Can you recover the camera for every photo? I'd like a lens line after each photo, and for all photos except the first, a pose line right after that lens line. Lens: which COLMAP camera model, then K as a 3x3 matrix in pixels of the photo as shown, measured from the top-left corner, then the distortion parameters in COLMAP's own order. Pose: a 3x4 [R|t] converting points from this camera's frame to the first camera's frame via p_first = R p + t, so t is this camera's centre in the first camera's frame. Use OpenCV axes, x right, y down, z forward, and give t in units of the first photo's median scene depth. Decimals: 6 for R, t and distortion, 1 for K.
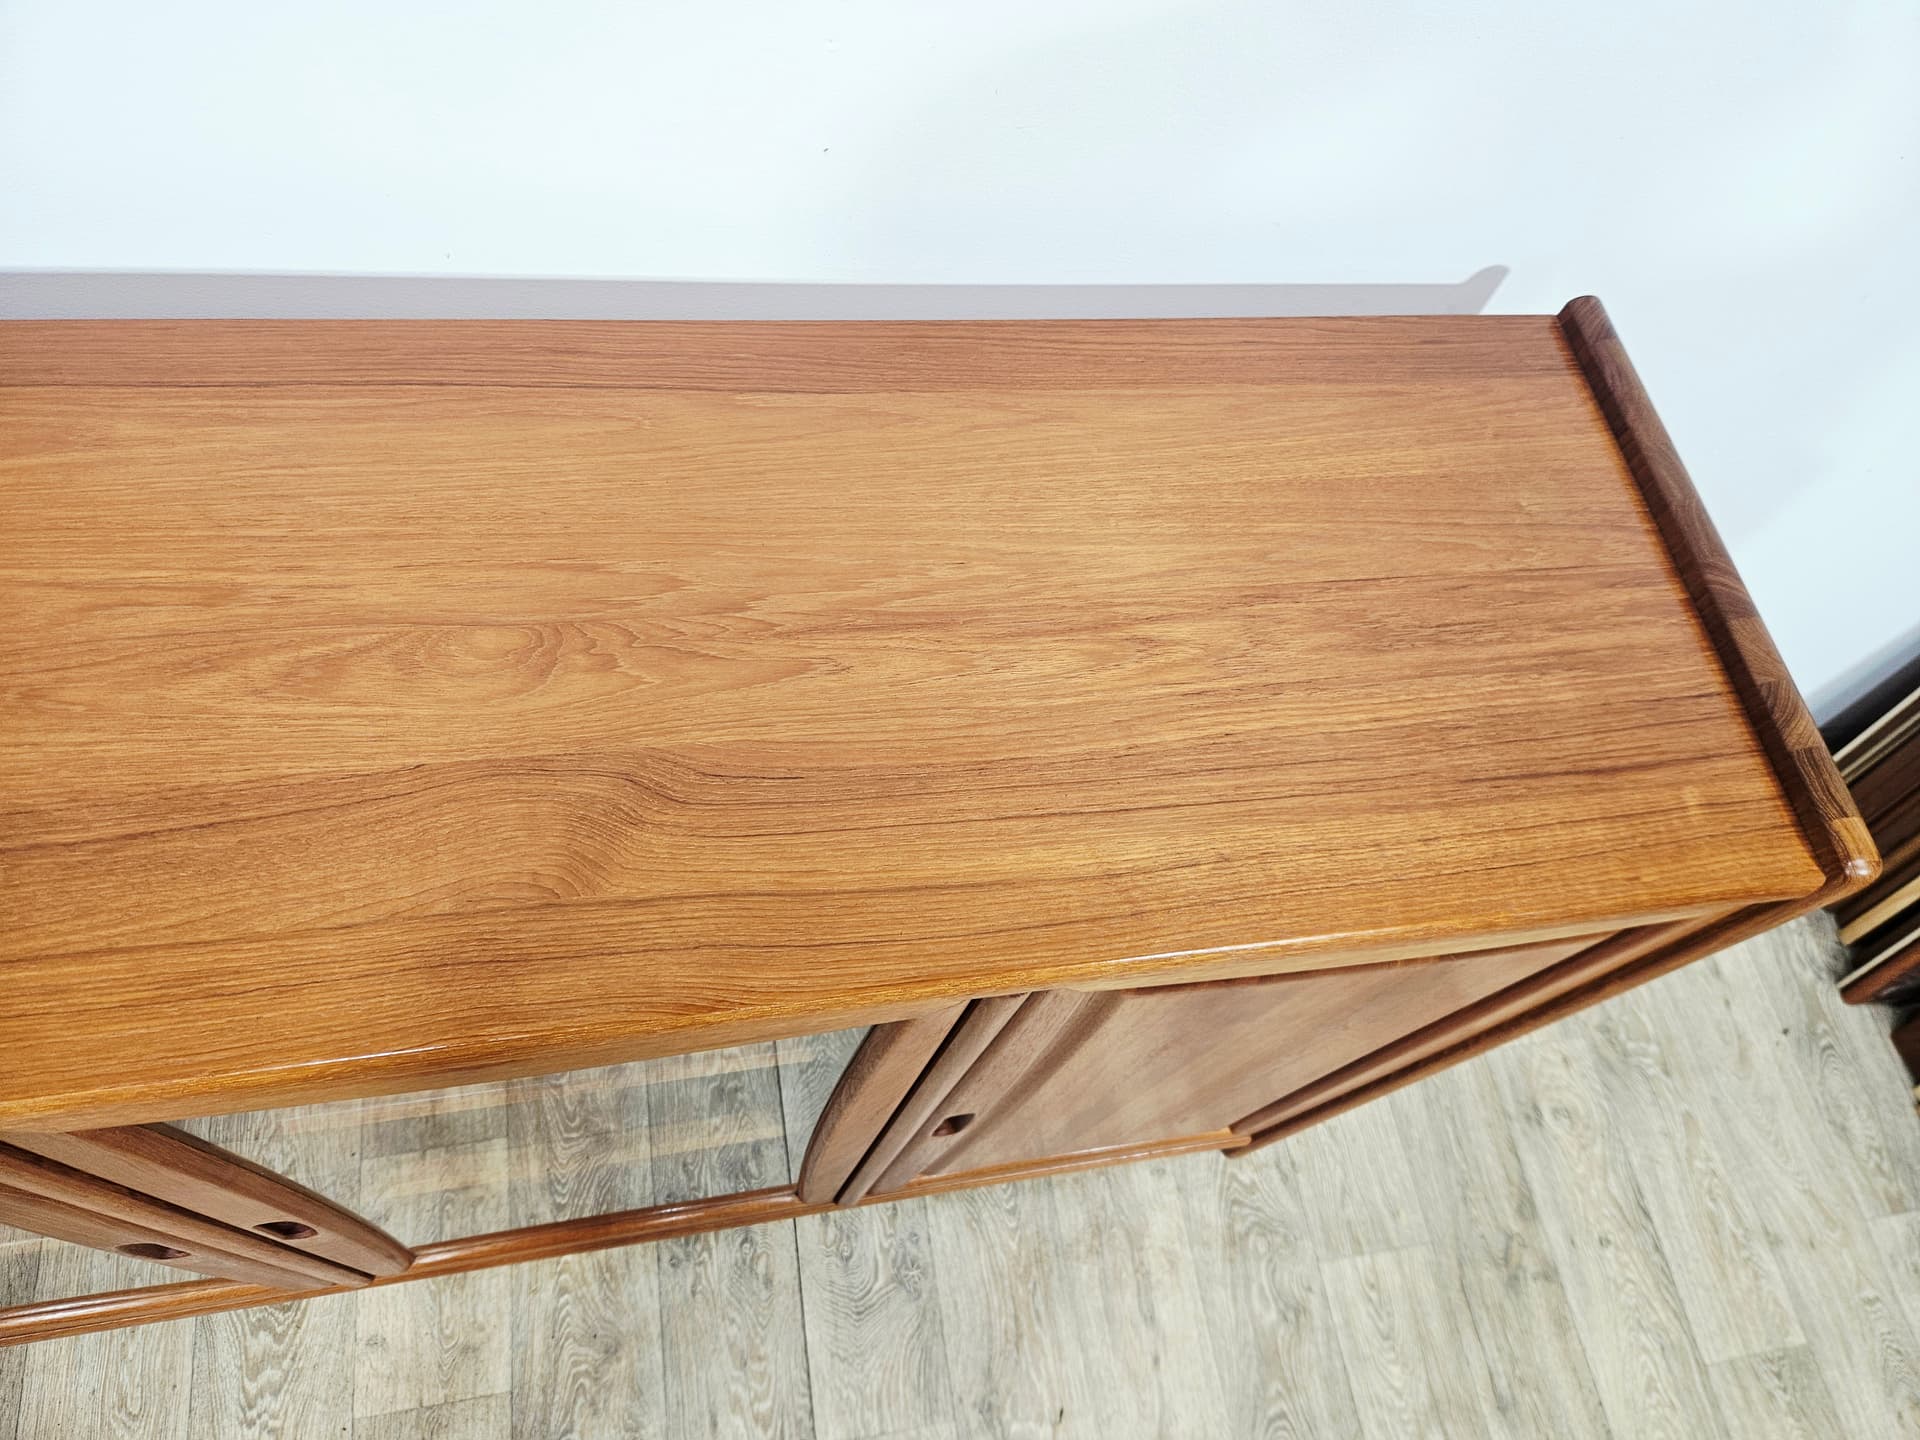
lens RADIAL K [[1305.4, 0, 968.7], [0, 1305.4, 716.0], [0, 0, 1]] dist [0.052008, -0.055241]
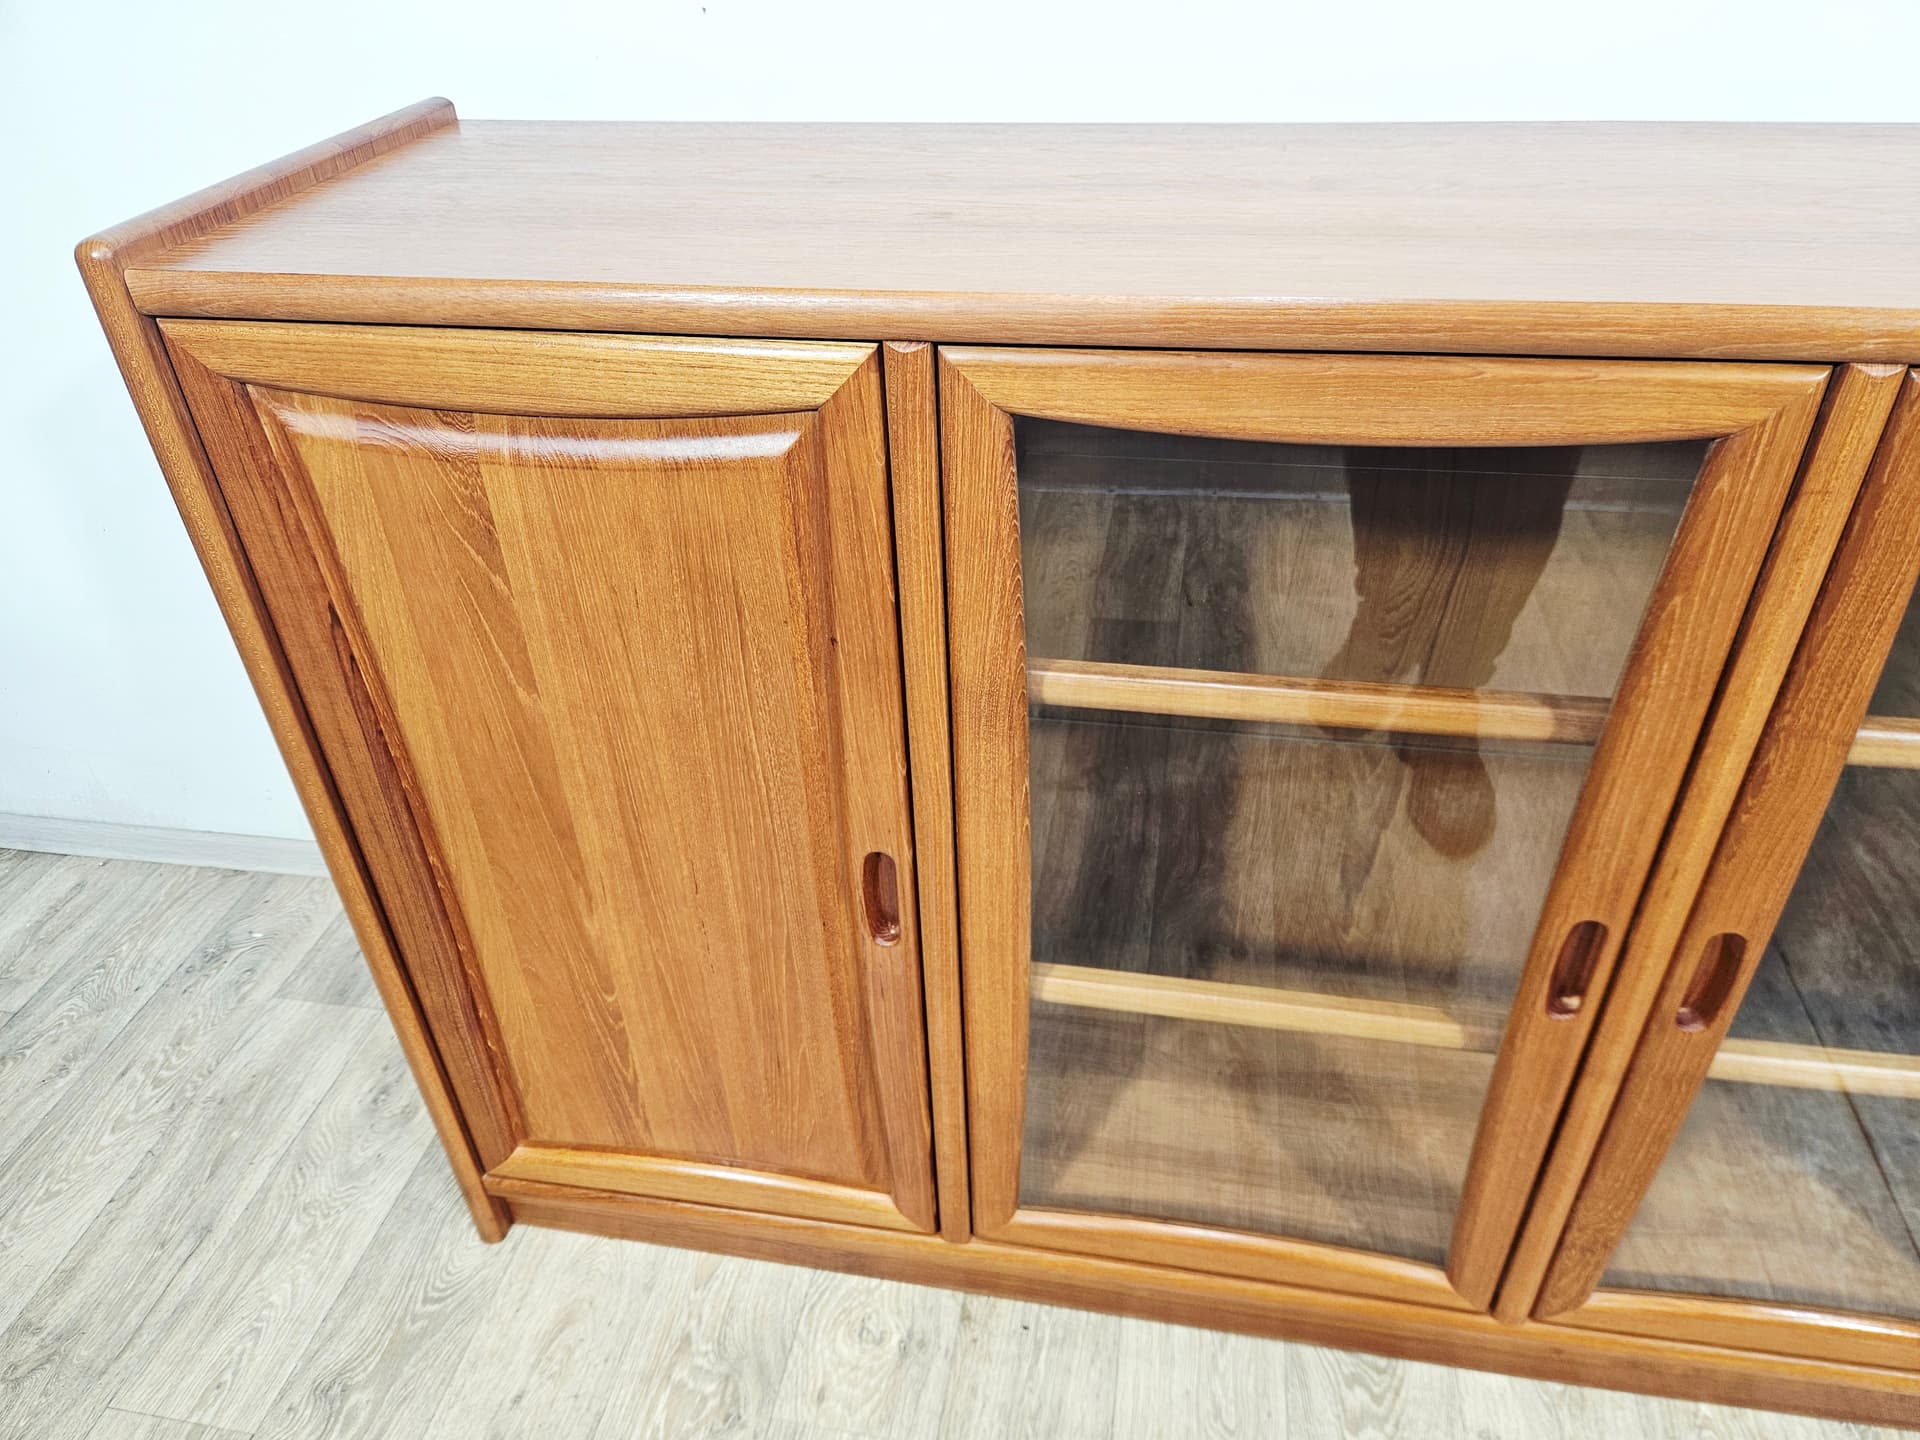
lens RADIAL K [[1305.4, 0, 948.3], [0, 1305.4, 722.8], [0, 0, 1]] dist [0.052008, -0.055241]
pose [[0.918914, 0.023388, -0.393764, -0.406744], [-0.208225, 0.876588, -0.433862, 0.468945], [0.335022, 0.480673, 0.810379, -0.024220]]
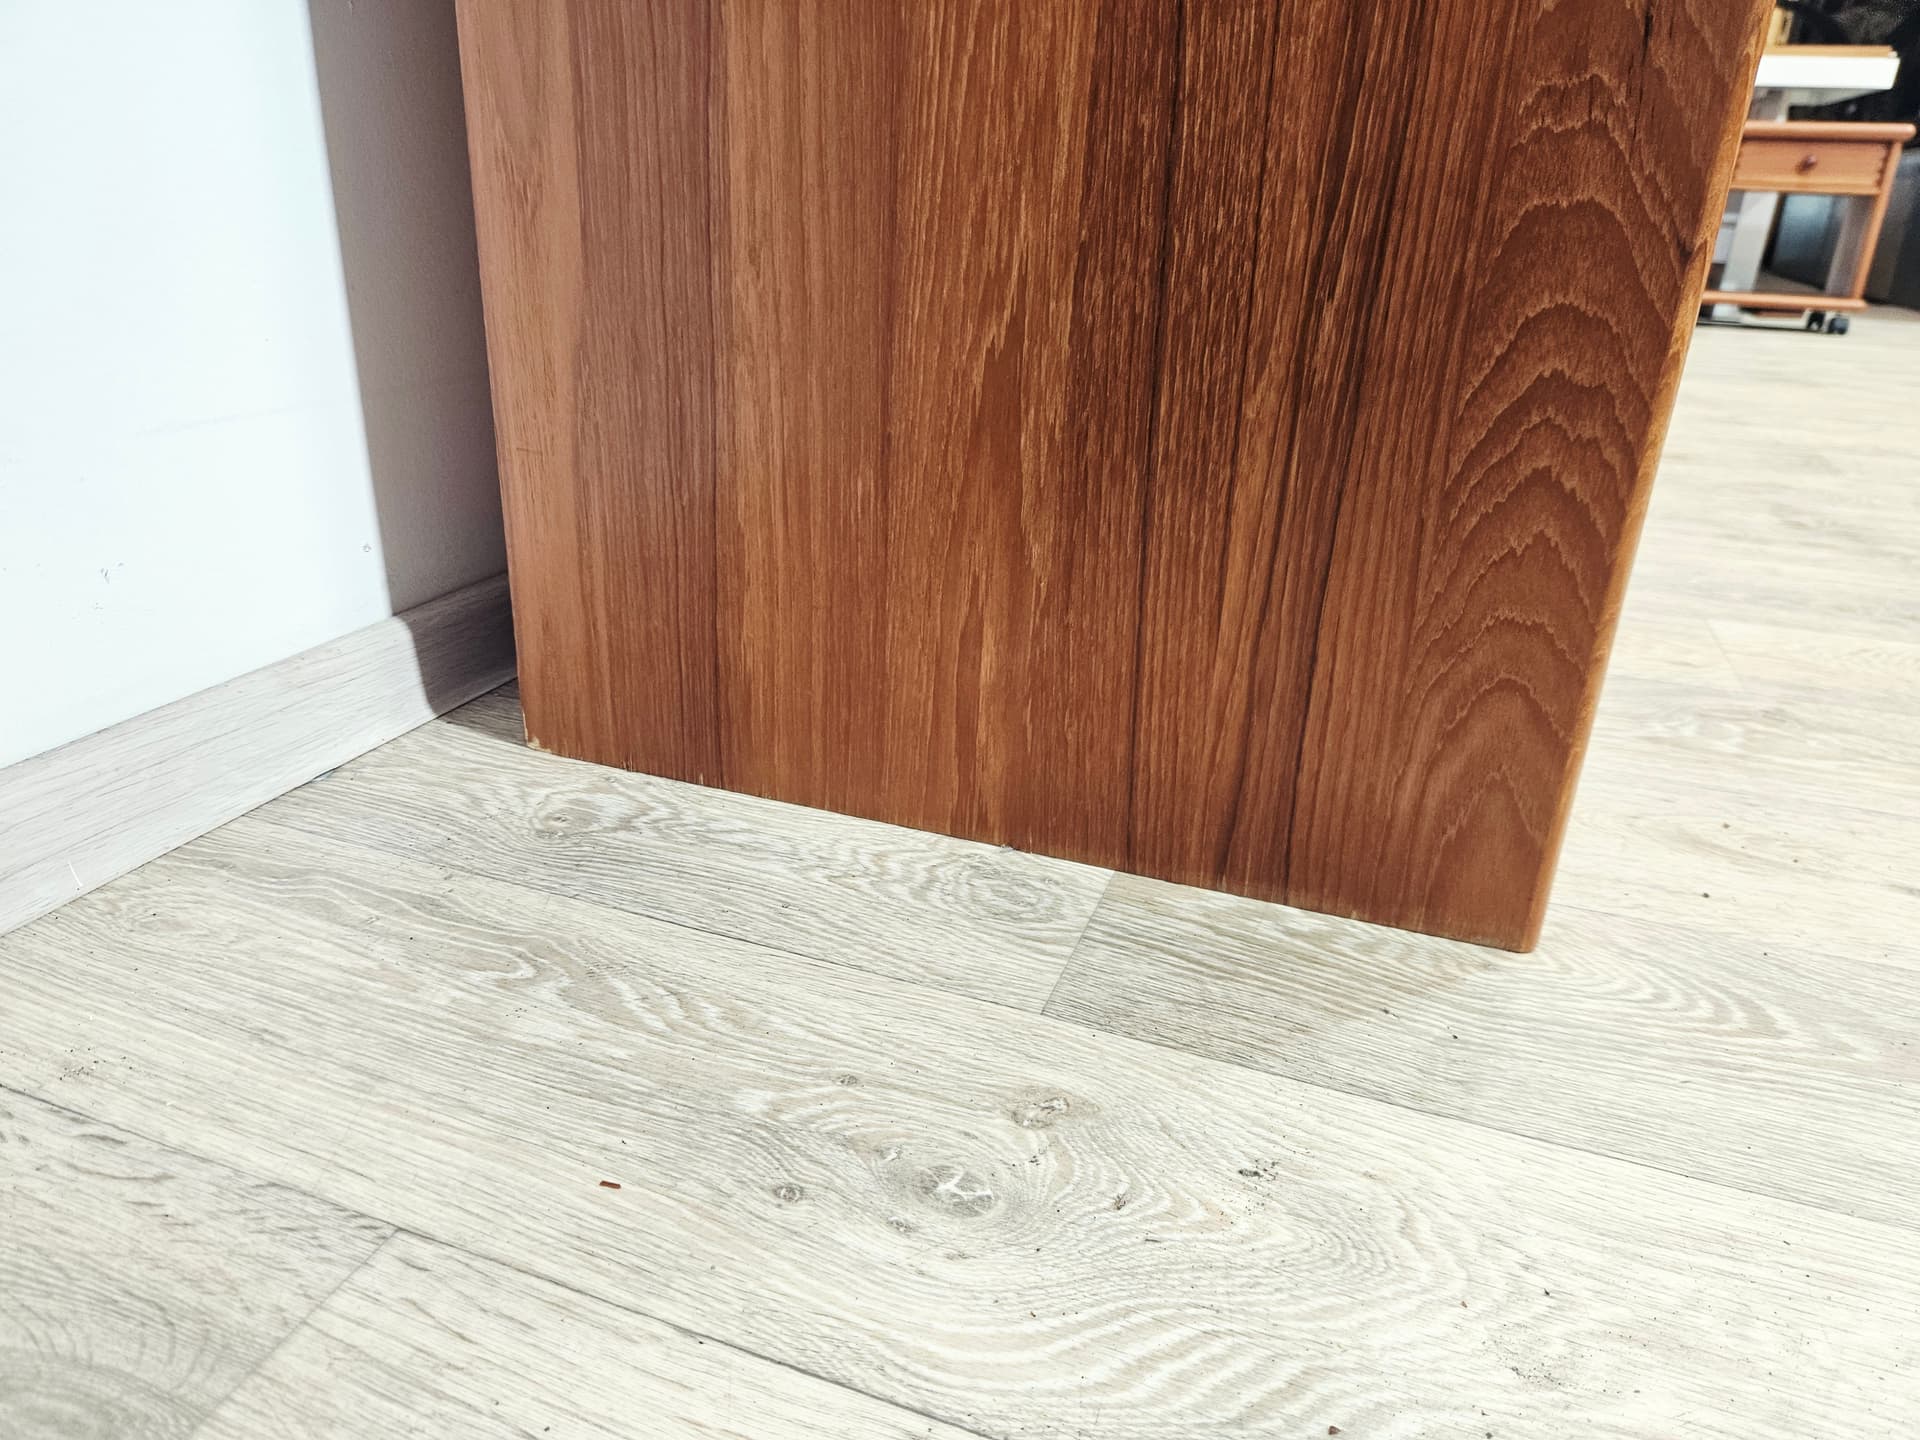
lens RADIAL K [[1305.4, 0, 927.9], [0, 1305.4, 740.2], [0, 0, 1]] dist [0.052008, -0.055241]
pose [[0.499724, -0.483102, 0.718950, -1.325406], [0.792245, 0.590478, -0.153895, 0.358377], [-0.350177, 0.646489, 0.677811, 0.575534]]
